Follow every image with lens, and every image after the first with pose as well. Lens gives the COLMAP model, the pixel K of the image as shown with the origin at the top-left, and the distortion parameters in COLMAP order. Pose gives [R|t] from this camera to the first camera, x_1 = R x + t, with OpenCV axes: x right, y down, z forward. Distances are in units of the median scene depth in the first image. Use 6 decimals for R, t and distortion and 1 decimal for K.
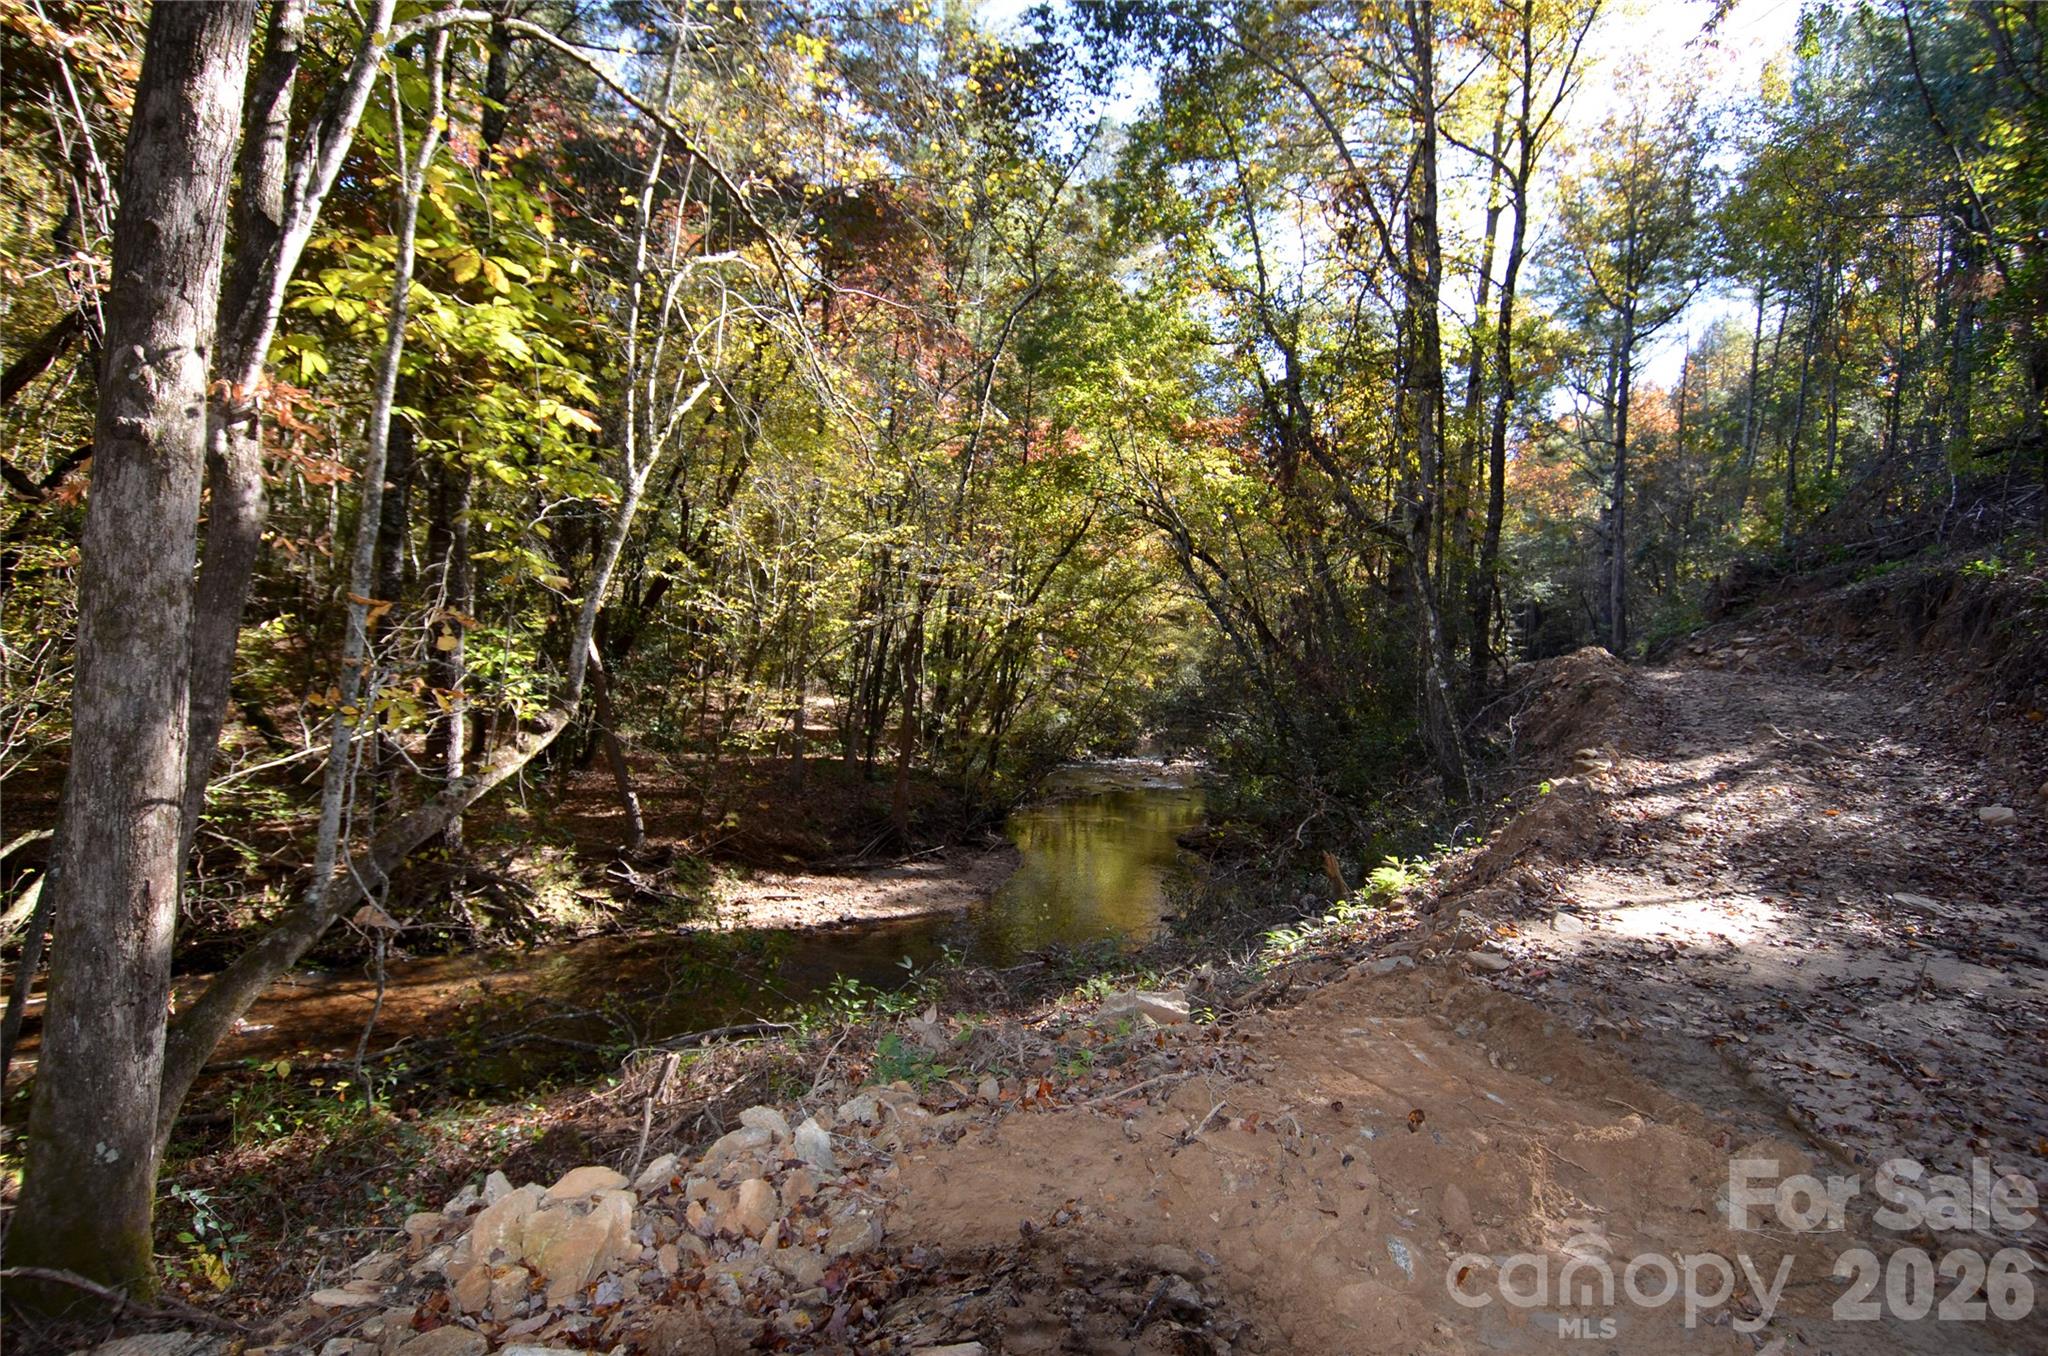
lens RADIAL K [[1056.9, 0, 1026.8], [0, 1056.9, 685.1], [0, 0, 1]] dist [0.015085, -0.025447]
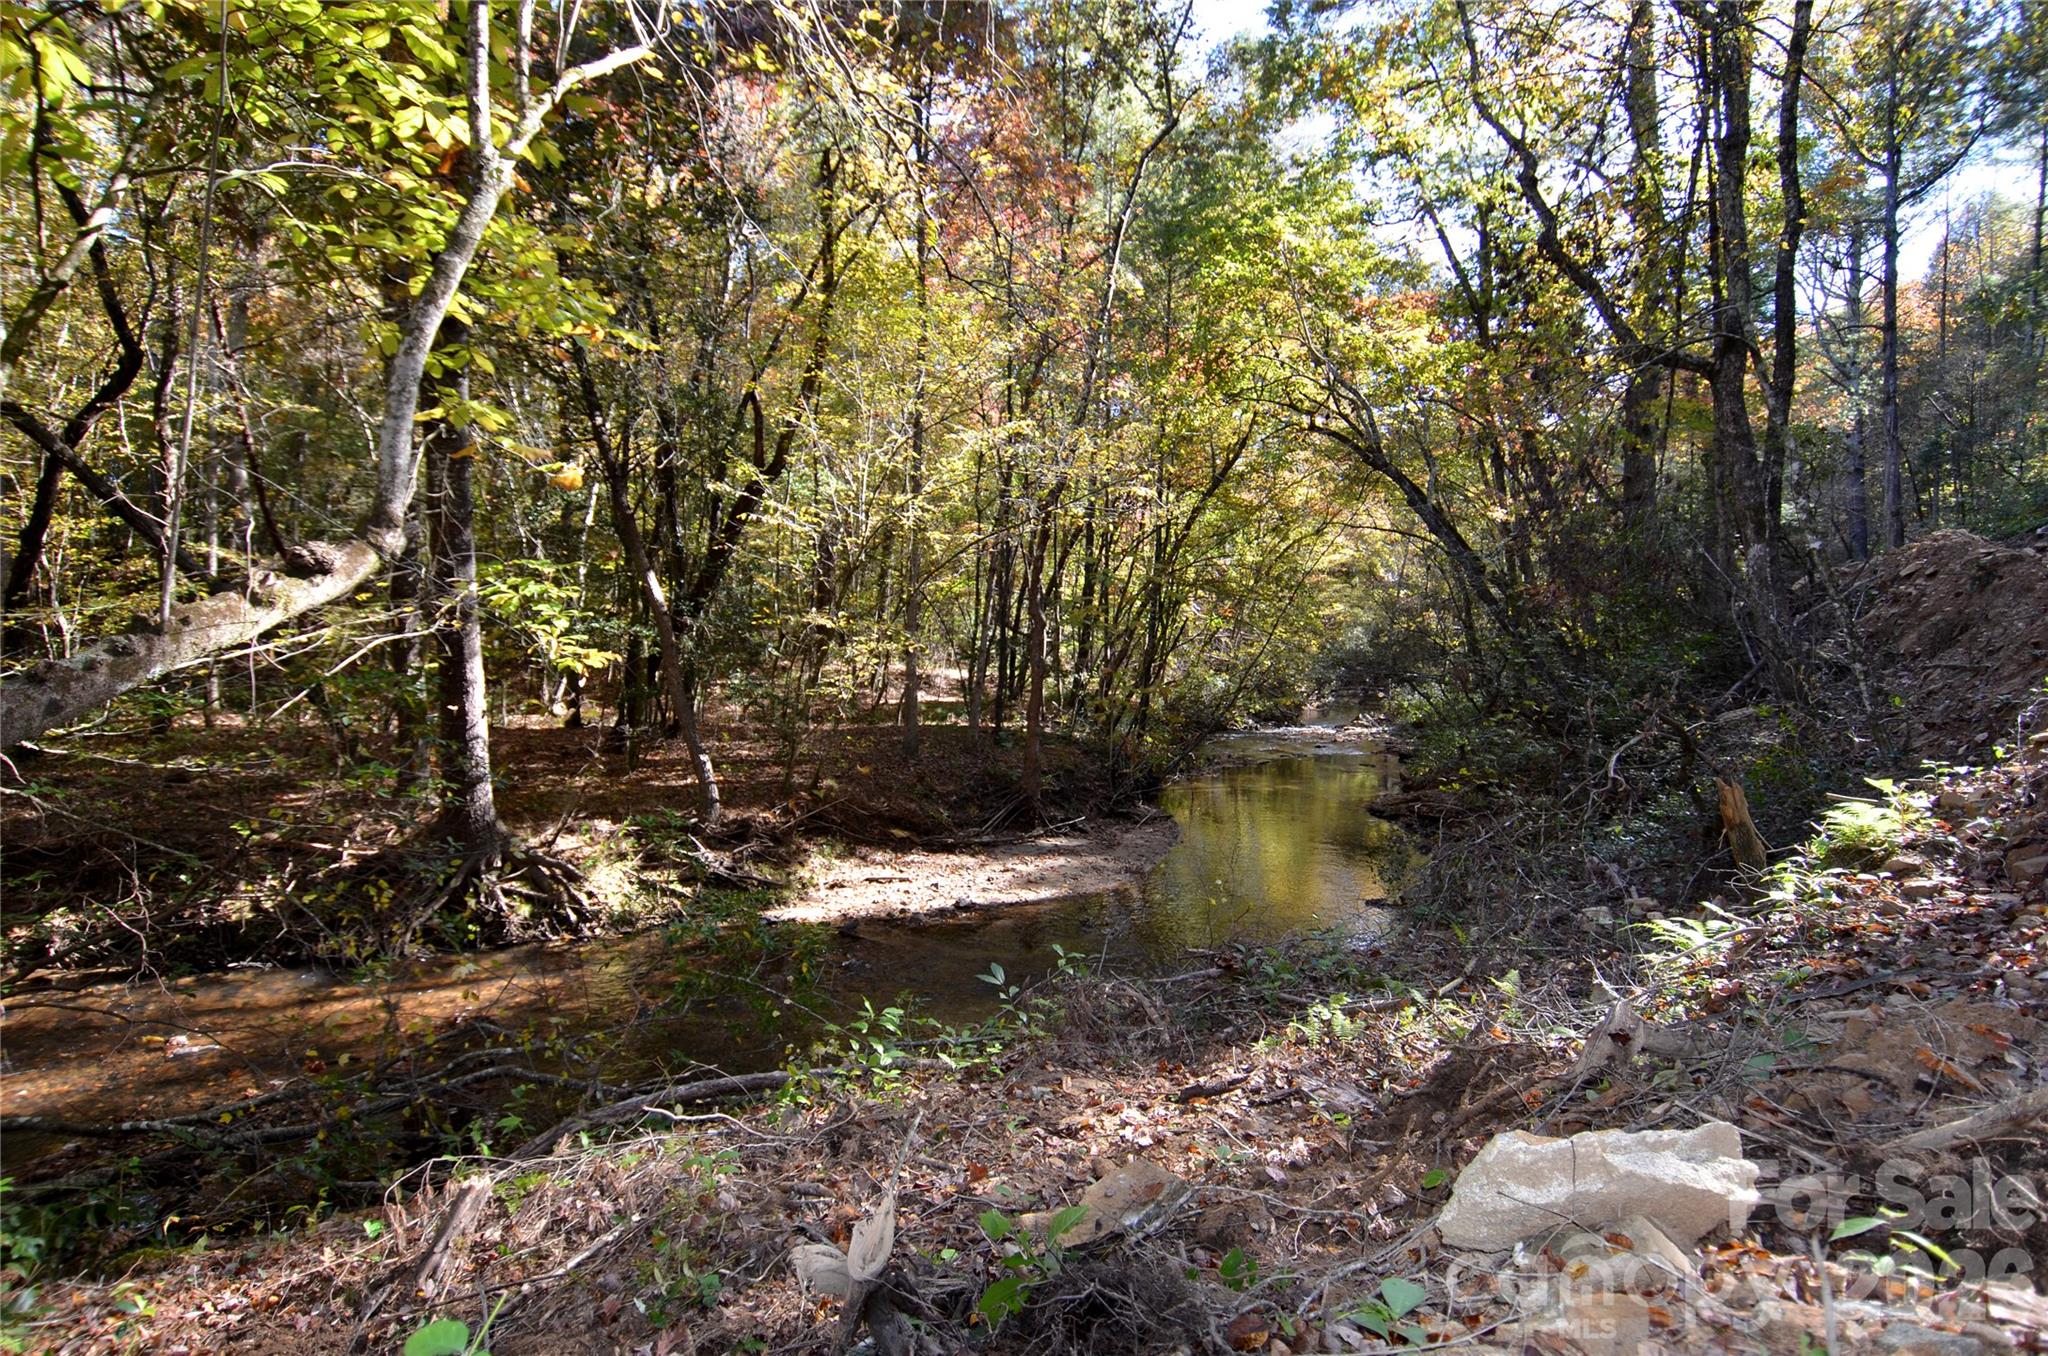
lens RADIAL K [[1056.9, 0, 1026.8], [0, 1056.9, 685.1], [0, 0, 1]] dist [0.015085, -0.025447]
pose [[0.989065, -0.037221, -0.142709, -0.001685], [0.039021, 0.999190, 0.009834, 0.048391], [0.142227, -0.015295, 0.989716, 0.213916]]
